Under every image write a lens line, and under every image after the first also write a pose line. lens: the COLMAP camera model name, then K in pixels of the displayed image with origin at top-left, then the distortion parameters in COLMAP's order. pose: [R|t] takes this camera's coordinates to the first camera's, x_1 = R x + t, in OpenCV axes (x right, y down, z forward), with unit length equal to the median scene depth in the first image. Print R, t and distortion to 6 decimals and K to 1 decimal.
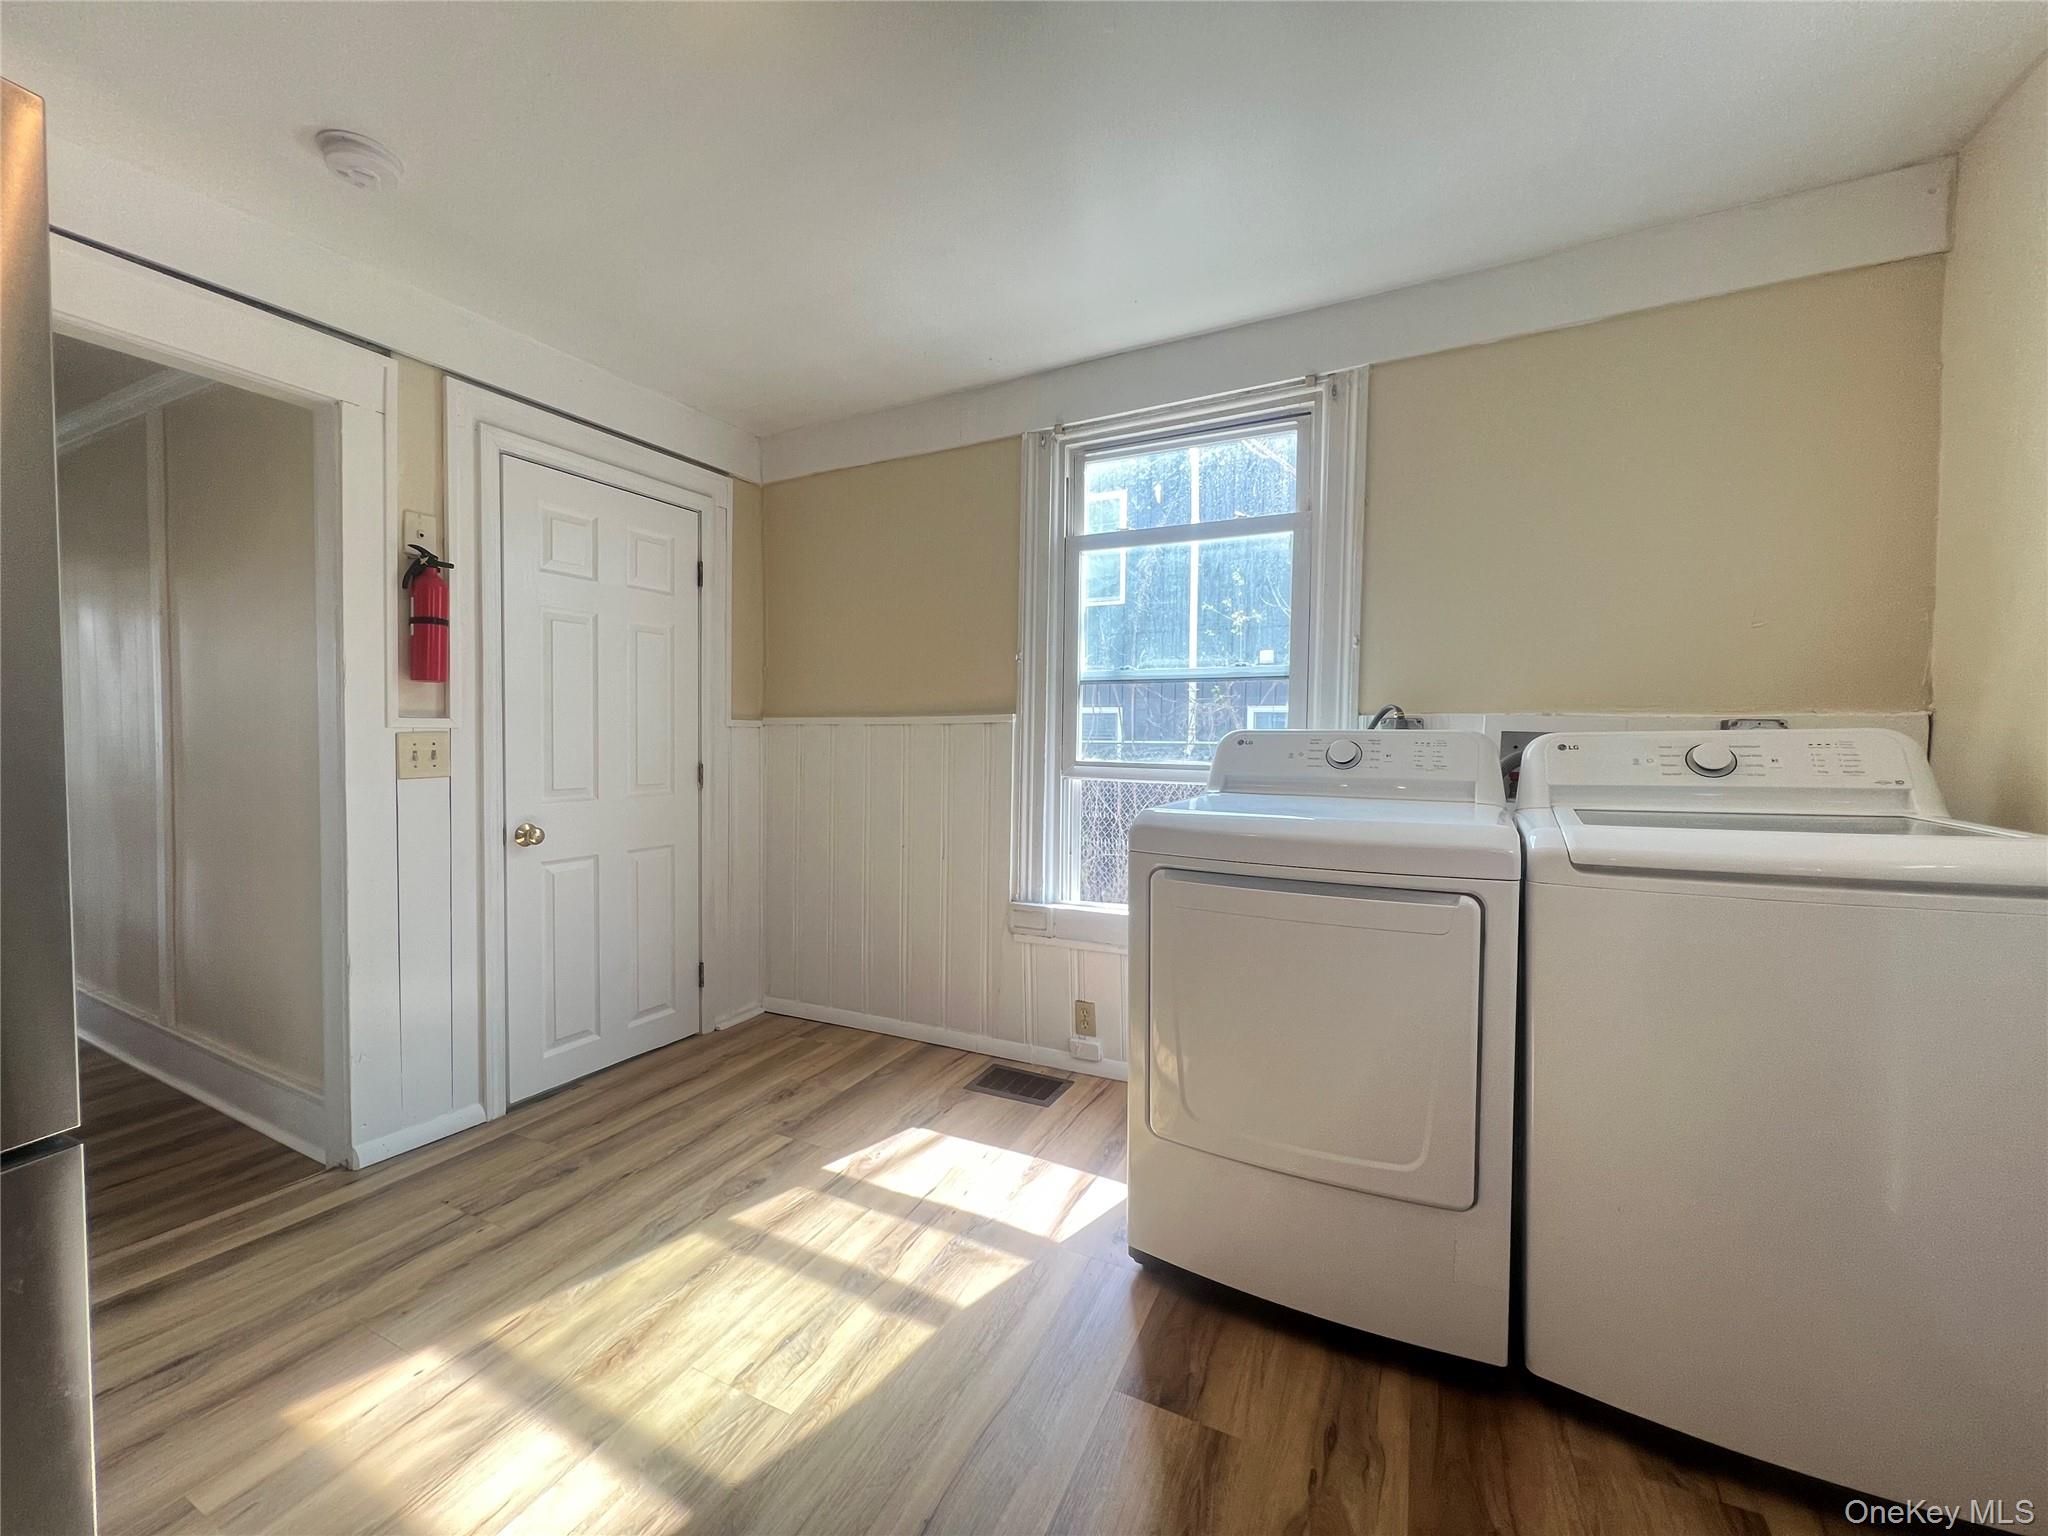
lens RADIAL K [[823.0, 0, 1018.3], [0, 823.0, 760.6], [0, 0, 1]] dist [-0.002369, 0.001142]
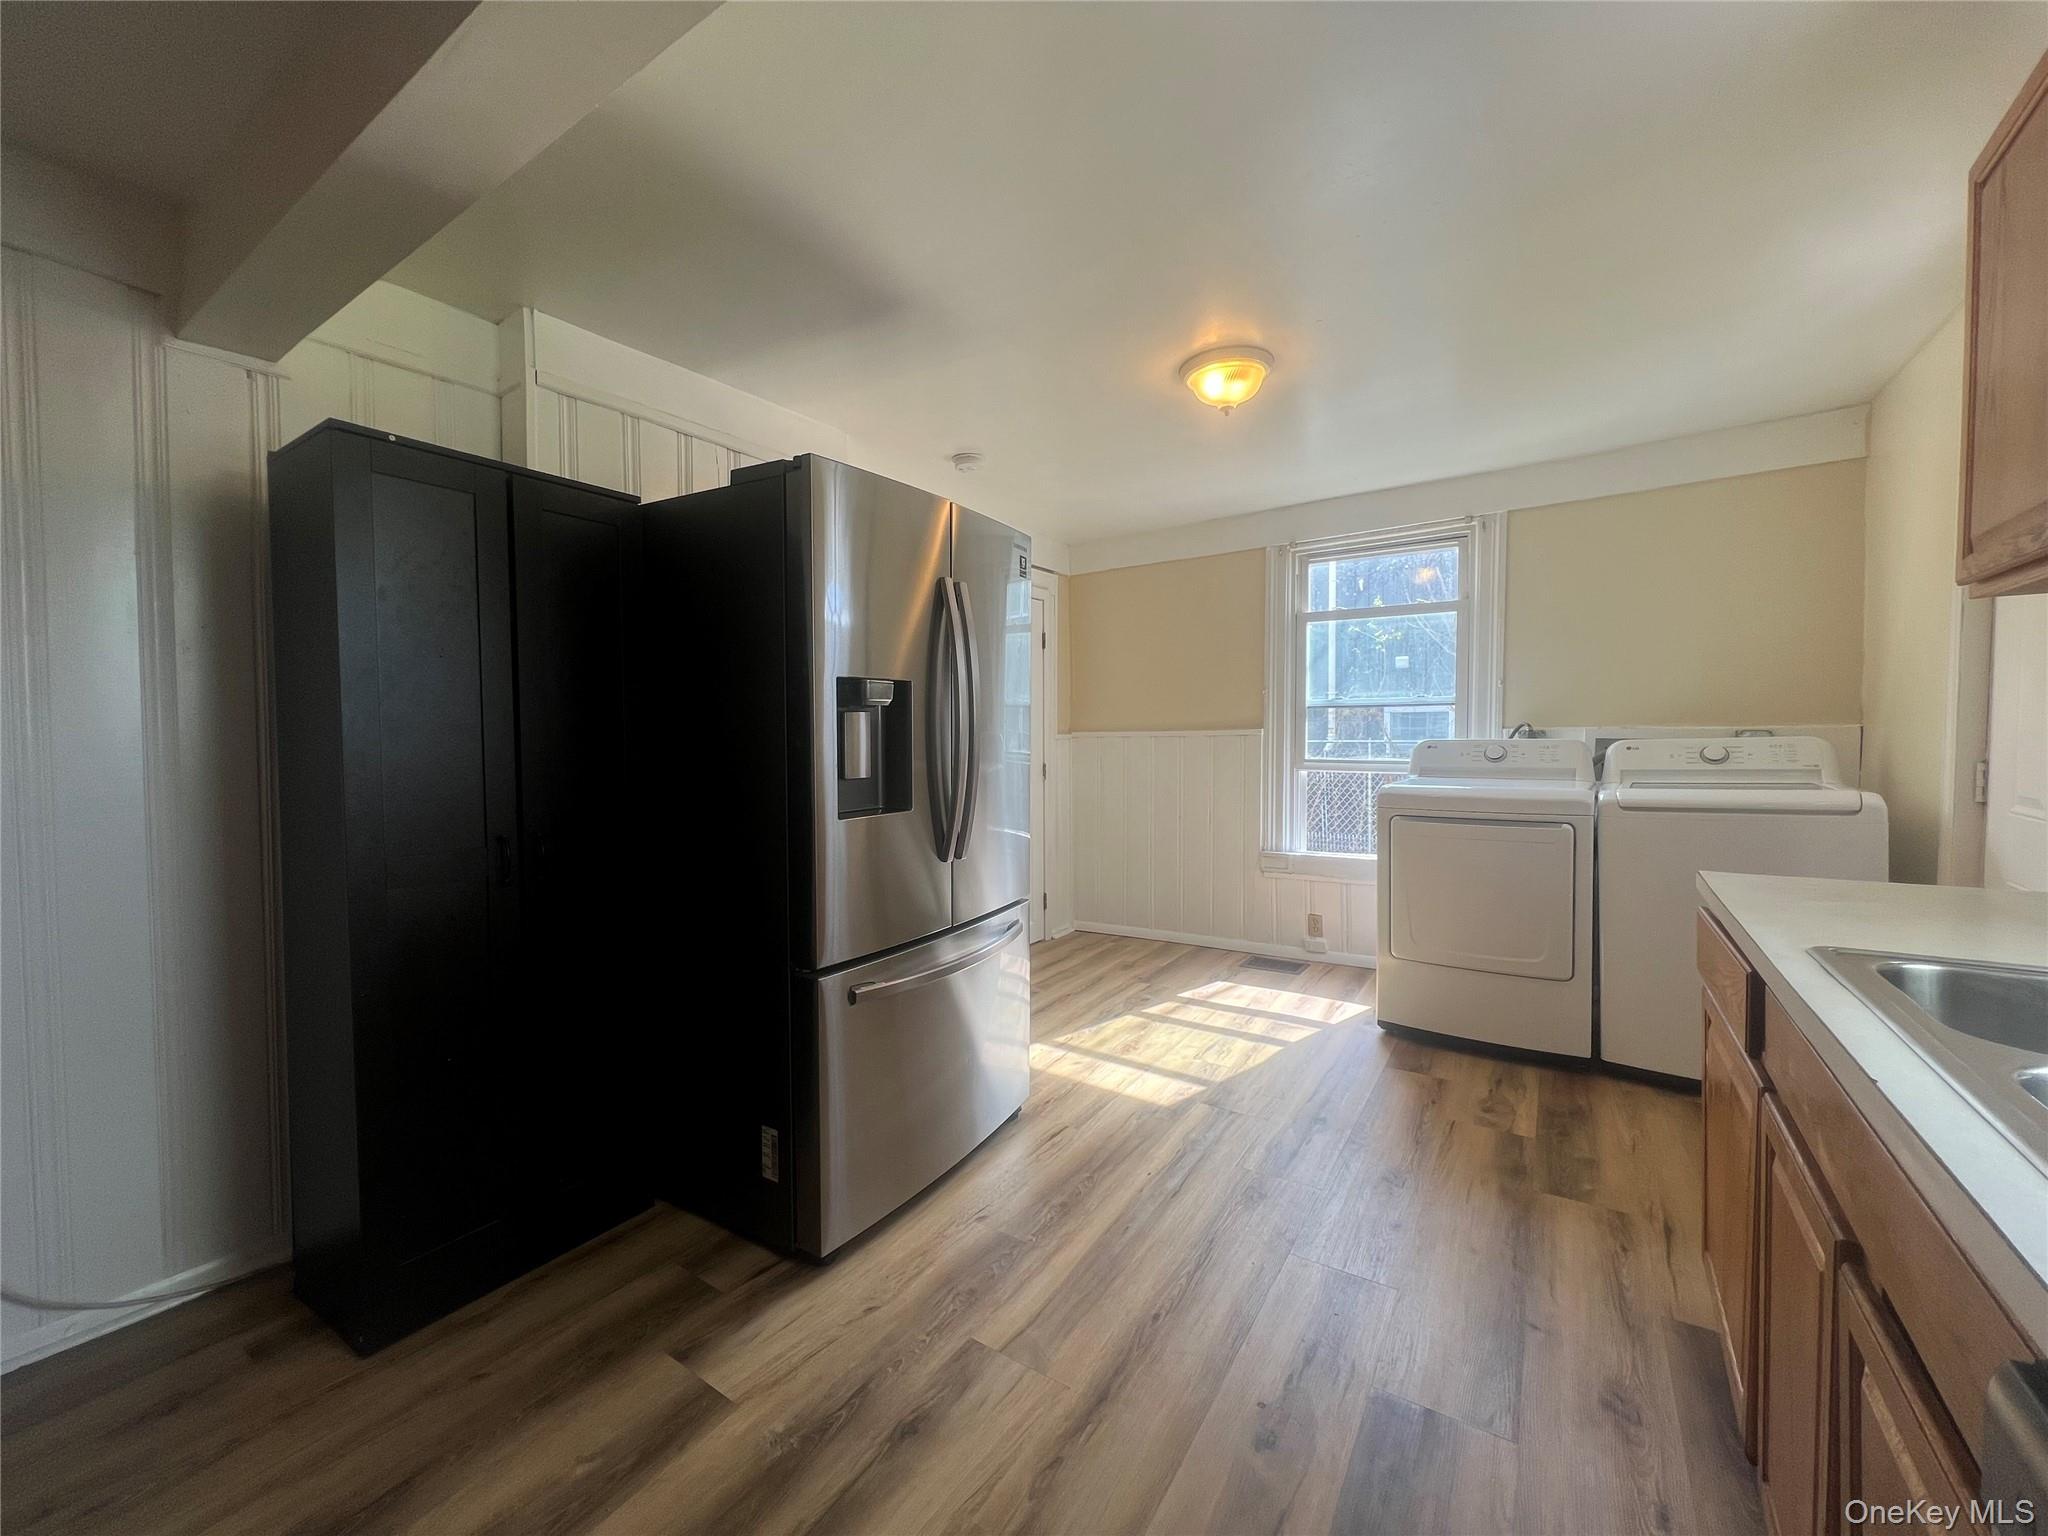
lens RADIAL K [[823.0, 0, 1018.3], [0, 823.0, 760.6], [0, 0, 1]] dist [-0.002369, 0.001142]
pose [[0.992375, -0.010920, -0.122773, -0.362835], [0.011034, 0.999939, 0.000247, -0.004168], [0.122763, -0.001600, 0.992435, -0.784534]]
